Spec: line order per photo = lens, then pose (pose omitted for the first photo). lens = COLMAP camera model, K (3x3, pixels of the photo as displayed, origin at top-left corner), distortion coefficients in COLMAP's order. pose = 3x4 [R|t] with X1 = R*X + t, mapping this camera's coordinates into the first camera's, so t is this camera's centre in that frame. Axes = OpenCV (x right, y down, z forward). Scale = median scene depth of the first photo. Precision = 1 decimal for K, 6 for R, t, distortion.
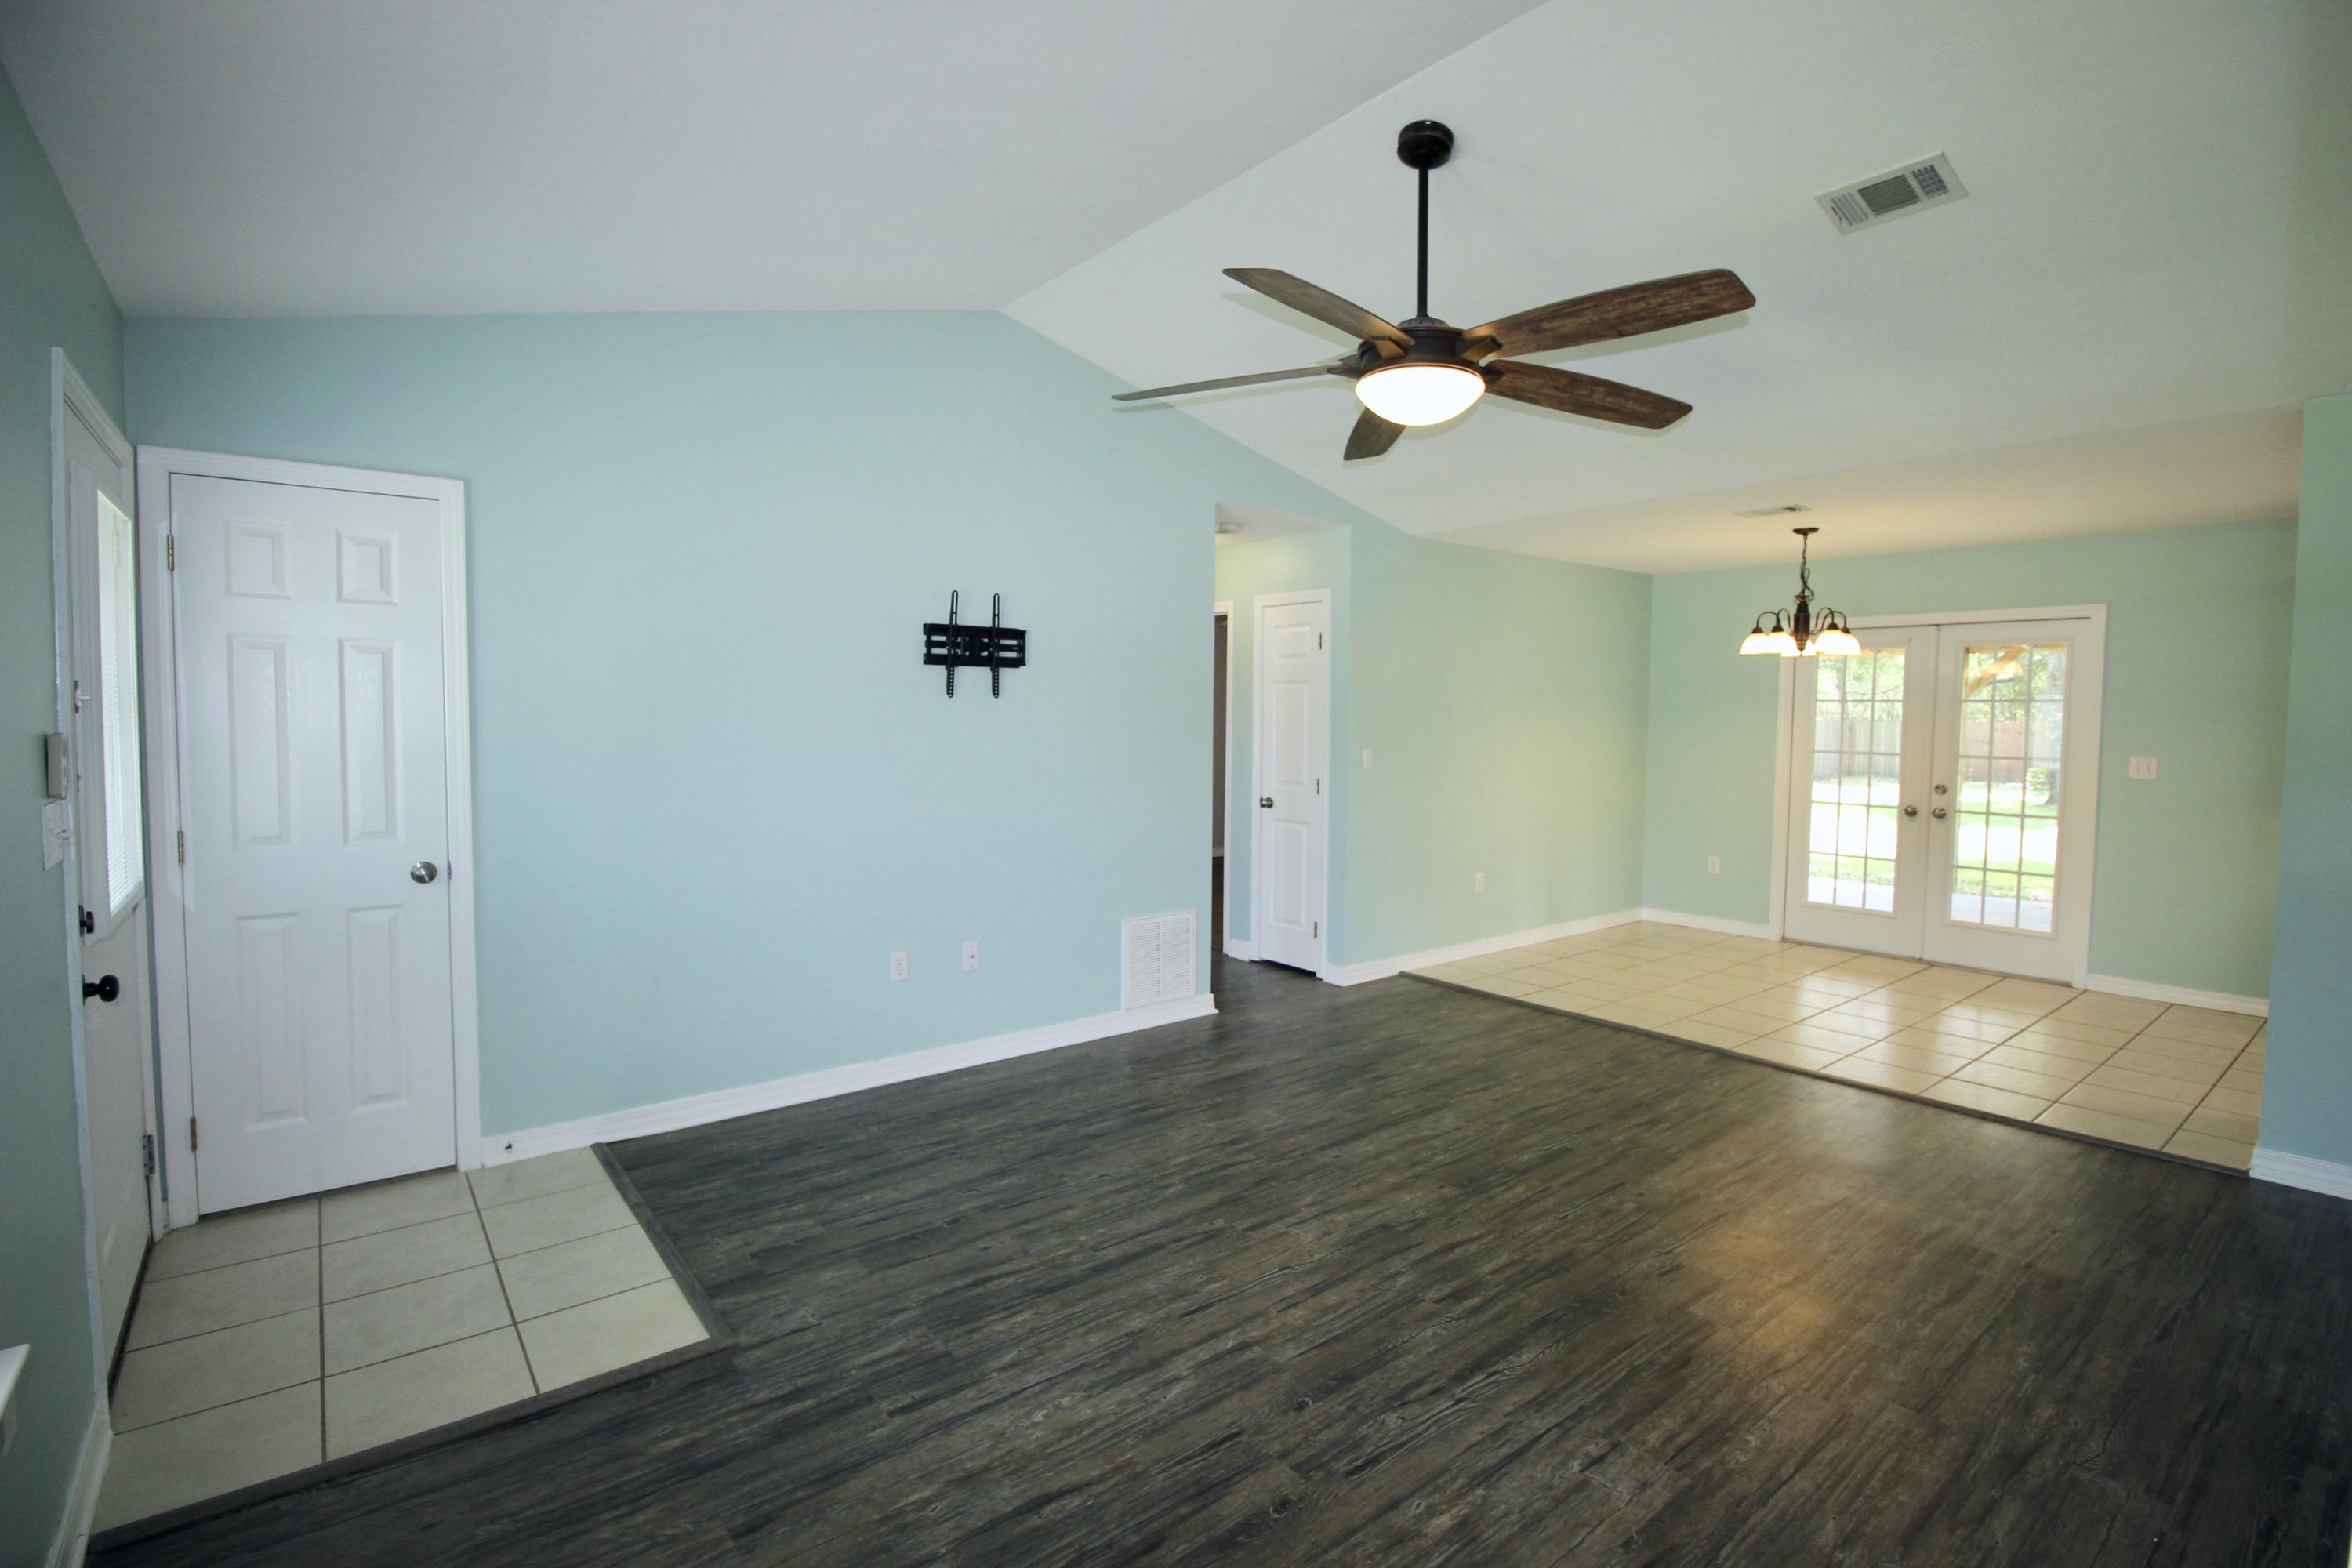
lens RADIAL K [[1089.5, 0, 1182.8], [0, 1089.5, 769.2], [0, 0, 1]] dist [-0.002225, -0.012140]
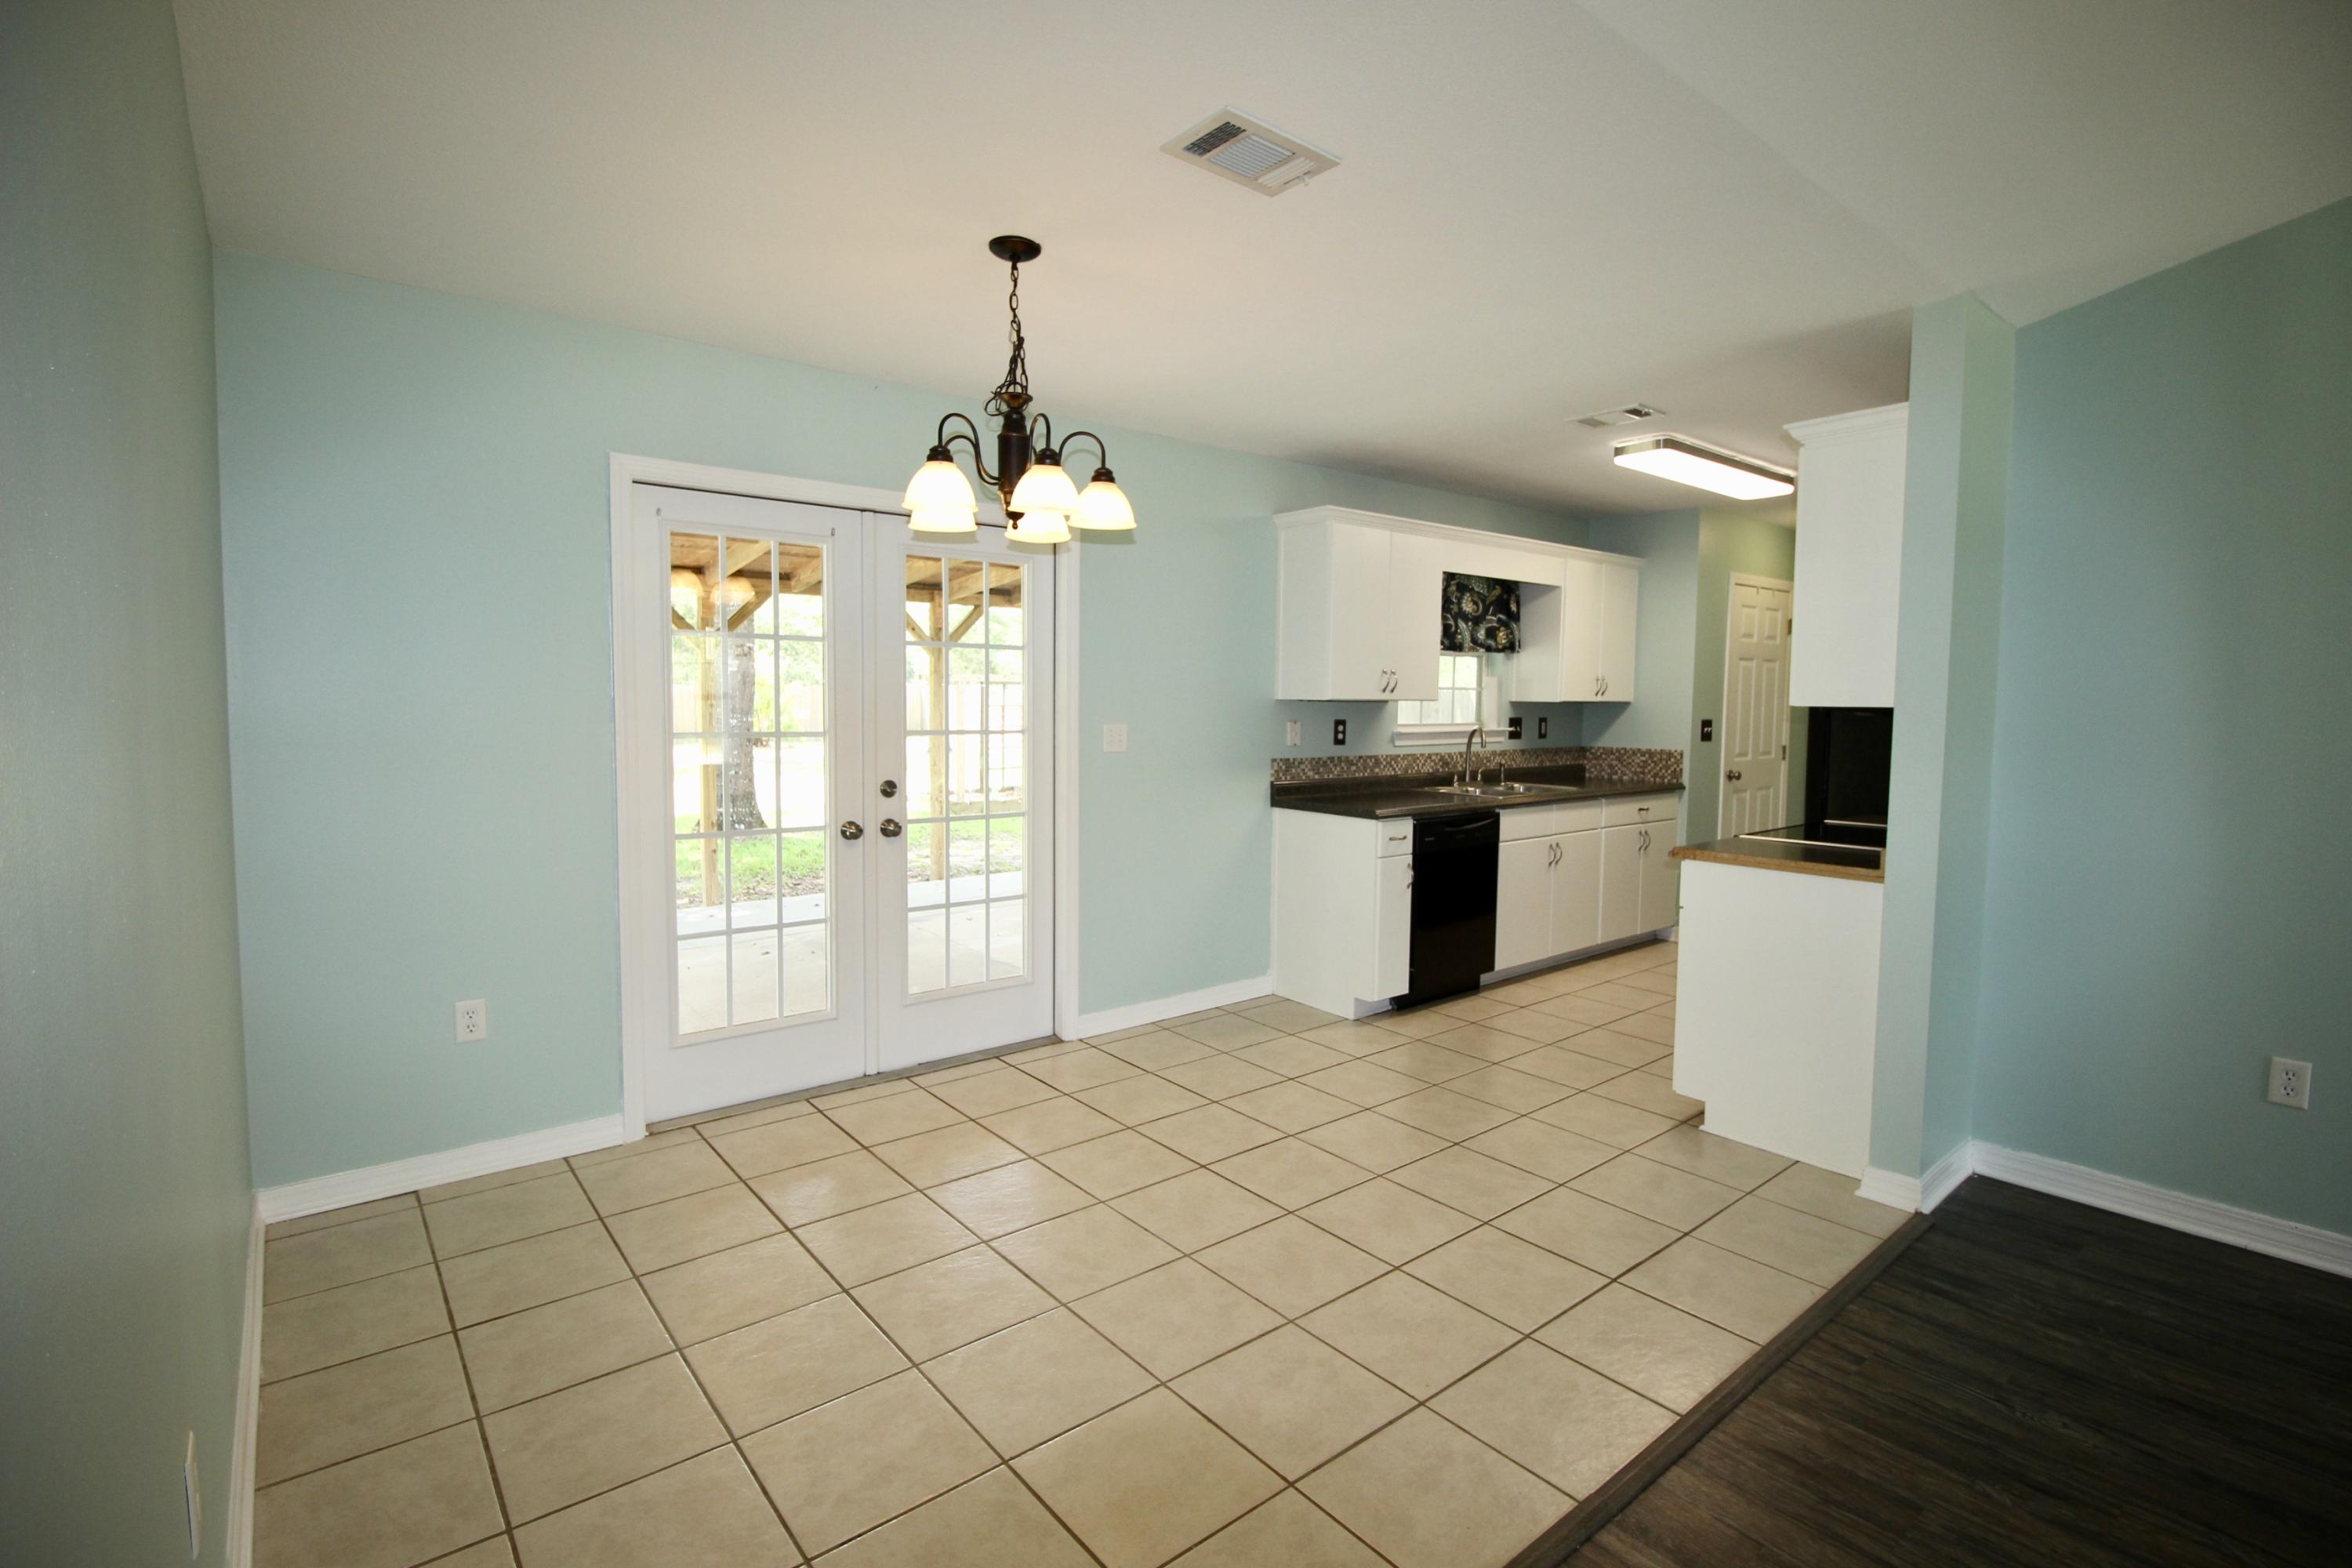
lens RADIAL K [[1089.5, 0, 1182.8], [0, 1089.5, 769.2], [0, 0, 1]] dist [-0.002225, -0.012140]
pose [[-0.008899, -0.077765, 0.996932, 0.163612], [0.039771, 0.996155, 0.078059, -0.058016], [-0.999169, 0.040343, -0.005772, 1.493794]]
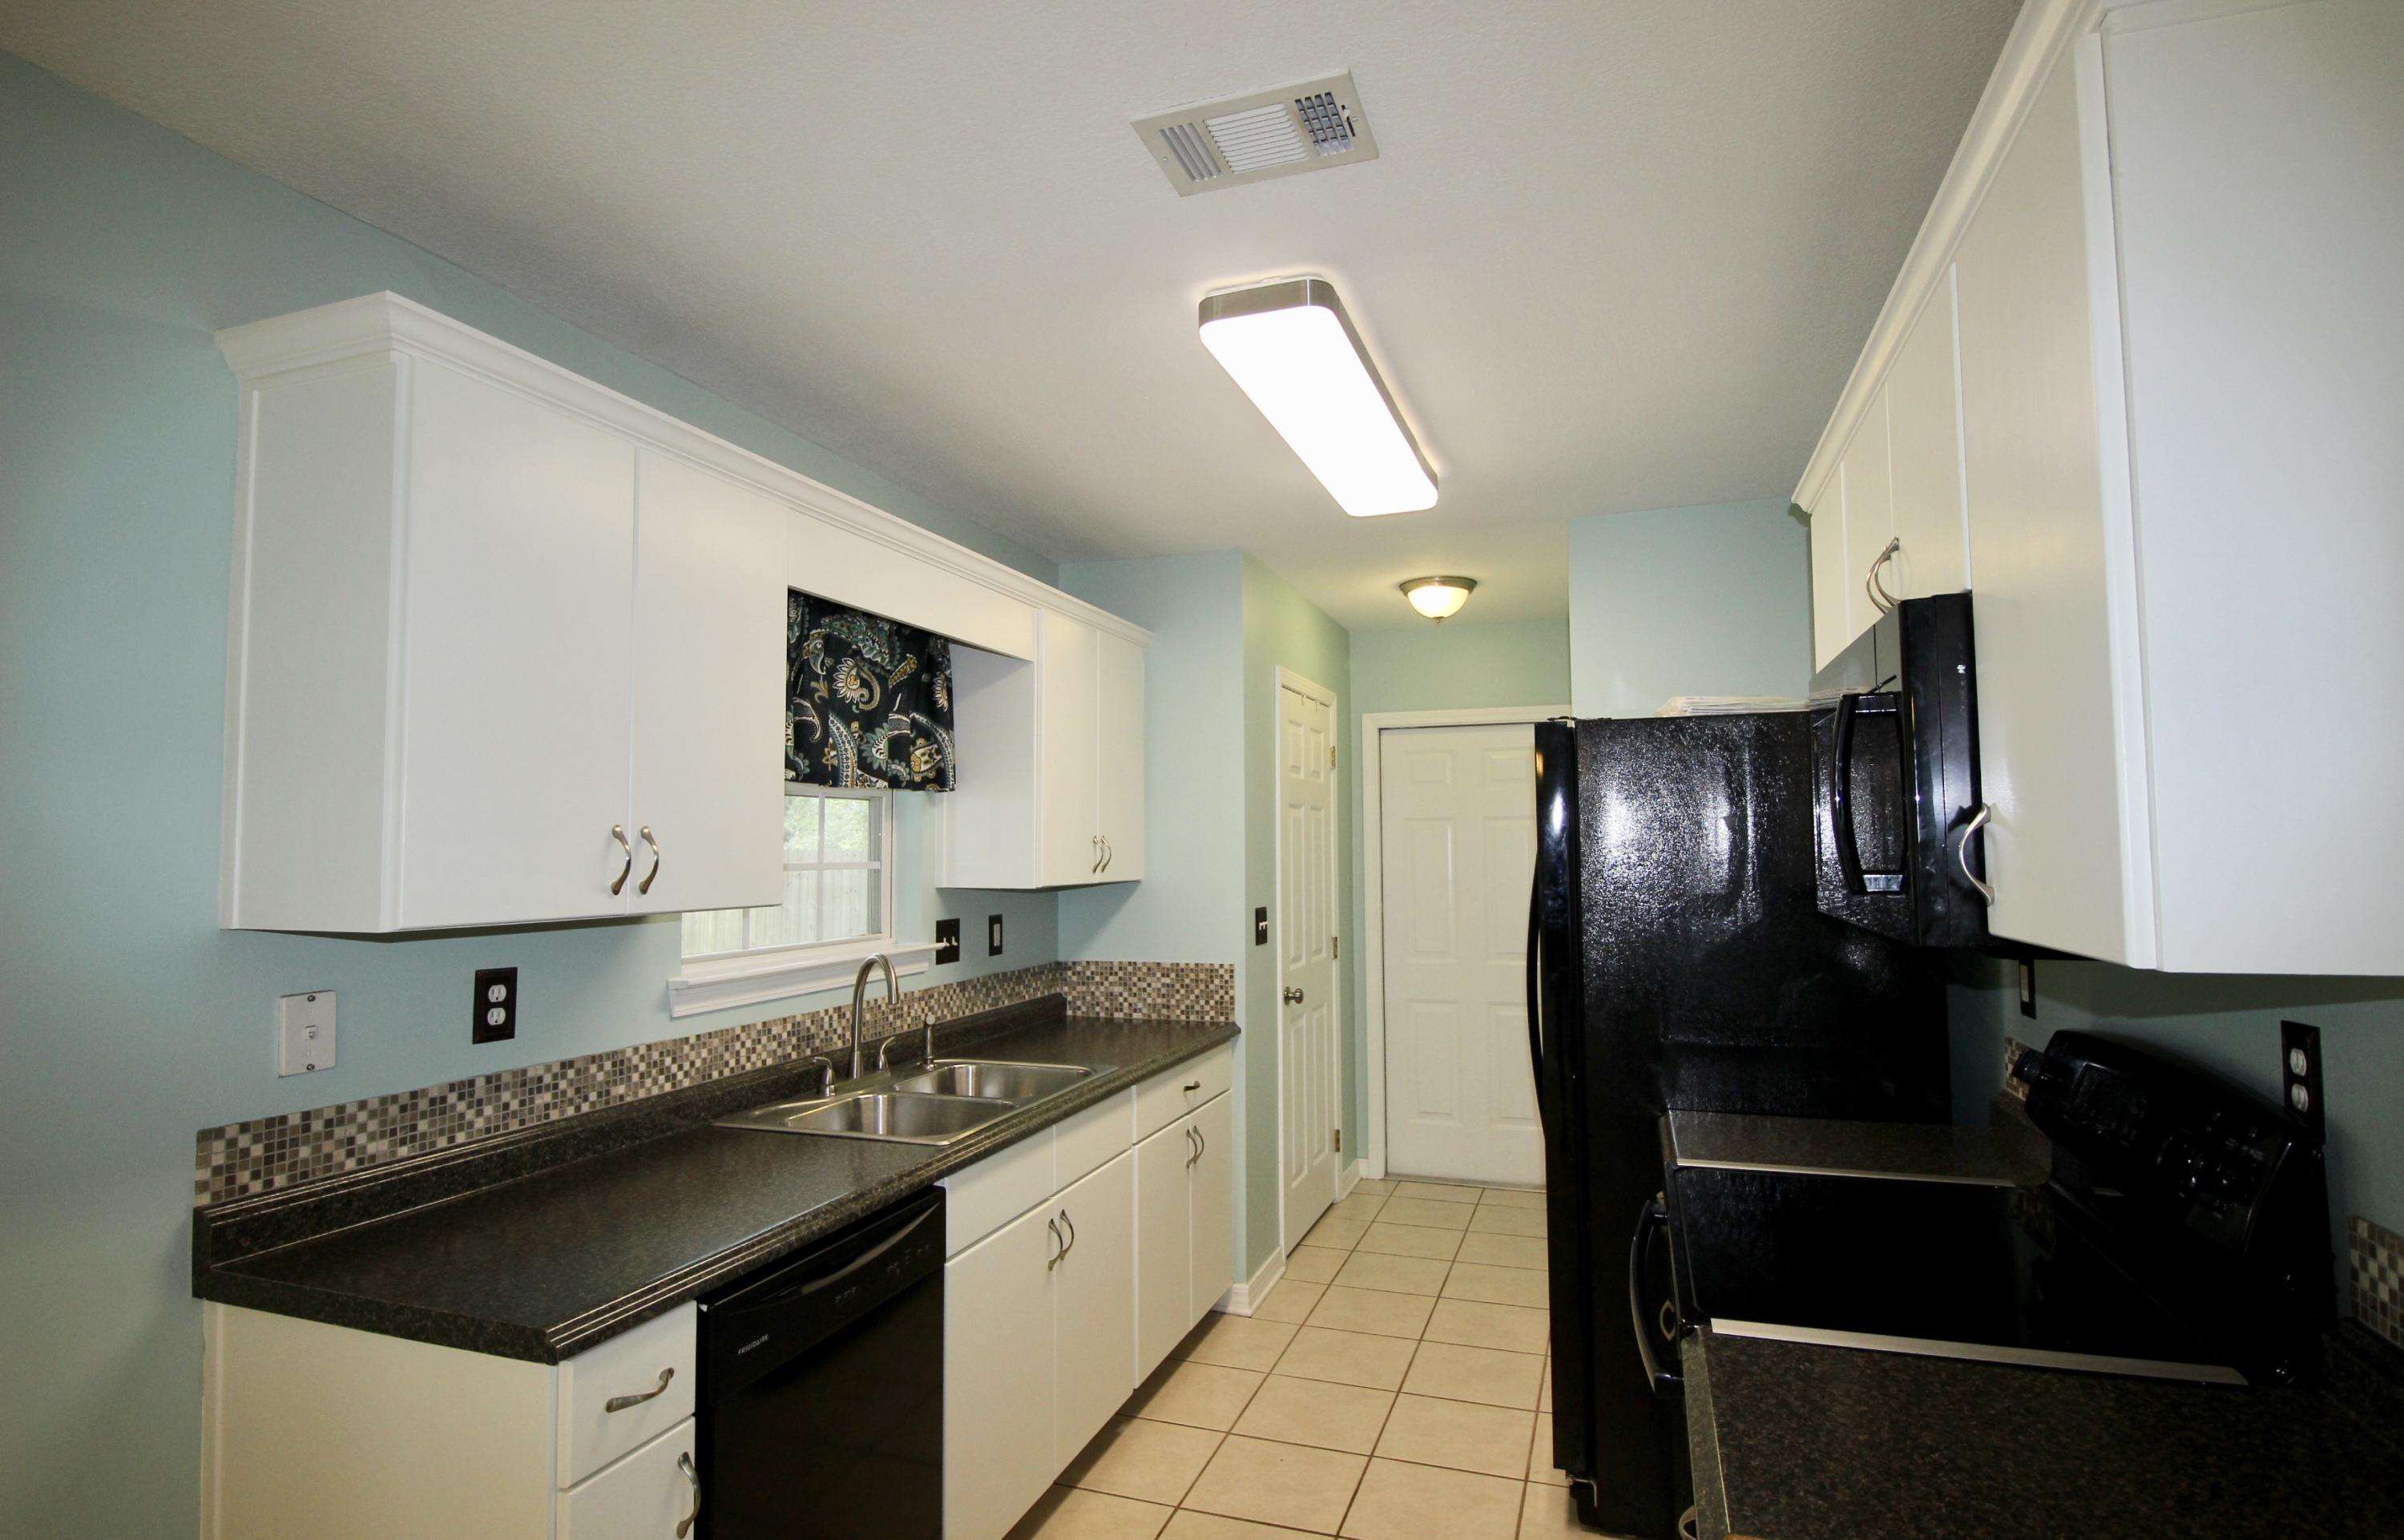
lens RADIAL K [[1215.9, 0, 1213.2], [0, 1215.9, 783.3], [0, 0, 1]] dist [-0.000914, -0.000218]
pose [[-0.533615, 0.040559, 0.844755, 0.761793], [0.043930, 0.998830, -0.020207, -0.062240], [-0.844586, 0.026327, -0.534772, 1.338918]]
